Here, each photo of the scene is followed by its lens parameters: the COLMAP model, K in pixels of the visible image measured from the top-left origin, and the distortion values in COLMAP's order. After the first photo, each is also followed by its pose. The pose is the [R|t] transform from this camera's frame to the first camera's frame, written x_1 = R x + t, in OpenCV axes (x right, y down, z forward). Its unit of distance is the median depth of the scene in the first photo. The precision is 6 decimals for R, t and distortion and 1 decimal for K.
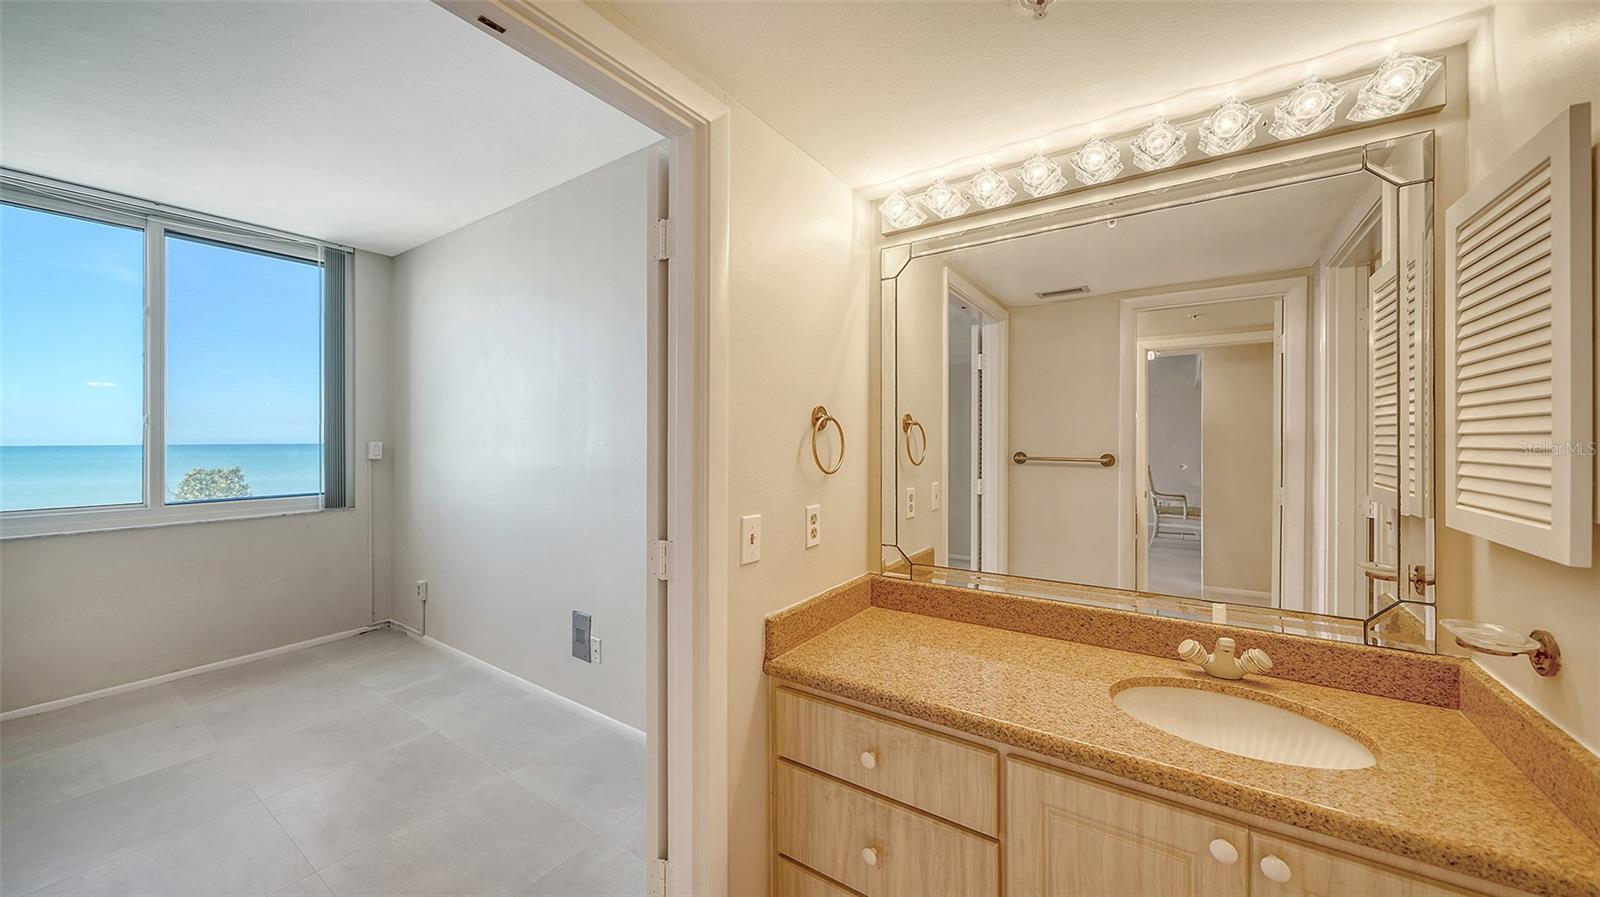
lens RADIAL K [[564.8, 0, 799.3], [0, 564.8, 441.8], [0, 0, 1]] dist [-0.001237, -0.000779]
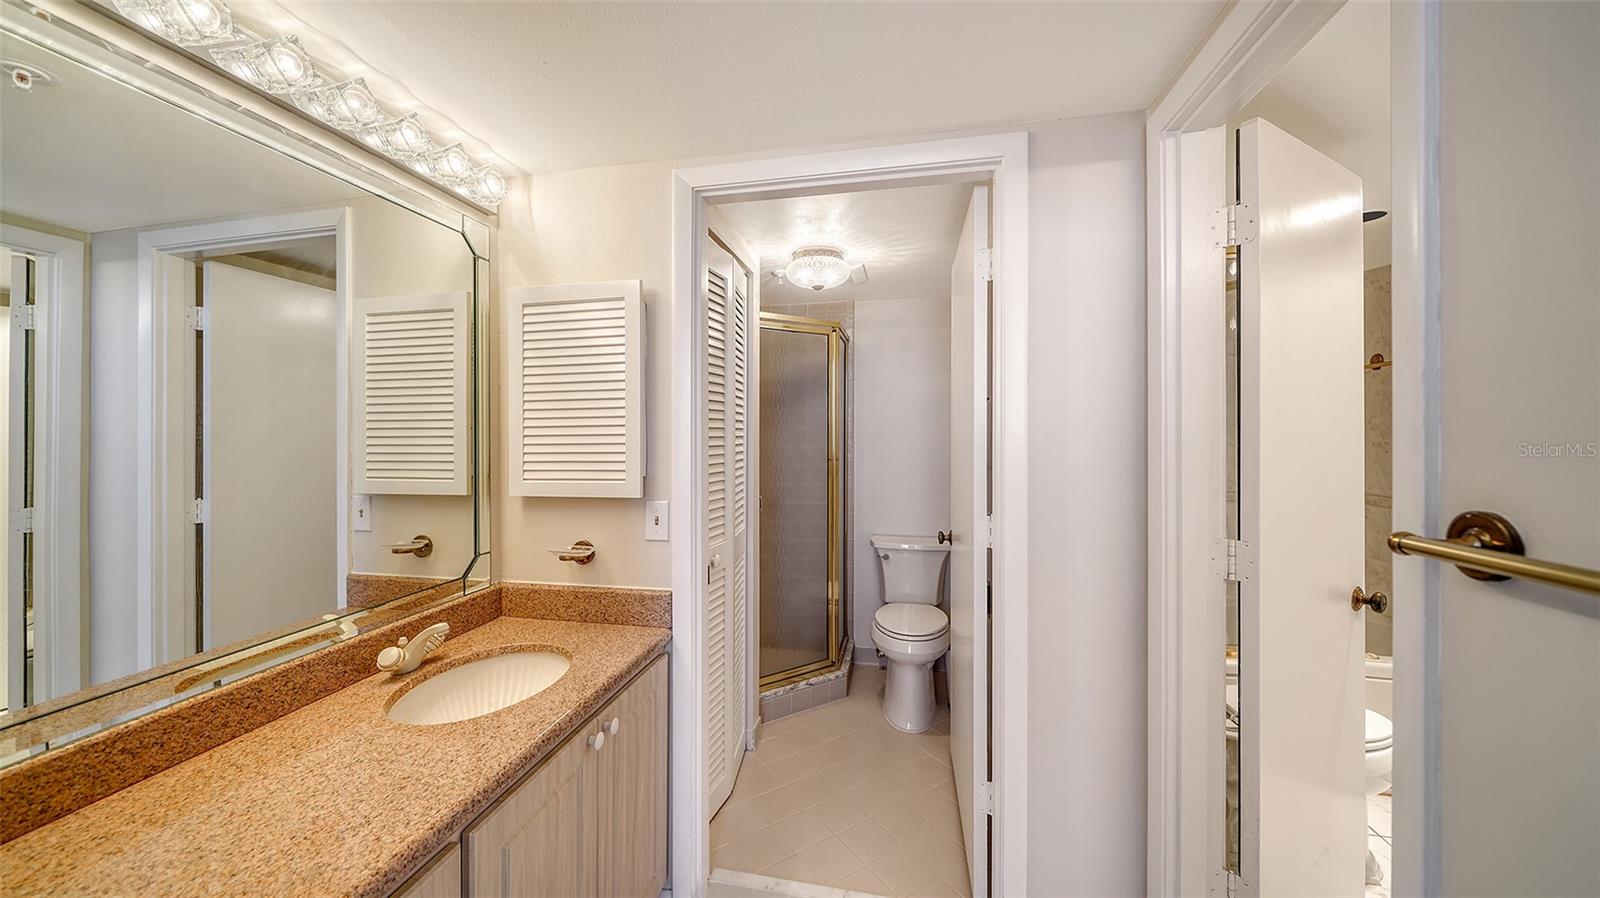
lens RADIAL K [[564.8, 0, 794.2], [0, 564.8, 437.8], [0, 0, 1]] dist [-0.001237, -0.000779]
pose [[-0.392807, -0.001675, 0.919619, -0.472499], [0.010154, 0.999929, 0.006158, -0.006089], [-0.919565, 0.011757, -0.392762, 0.753222]]
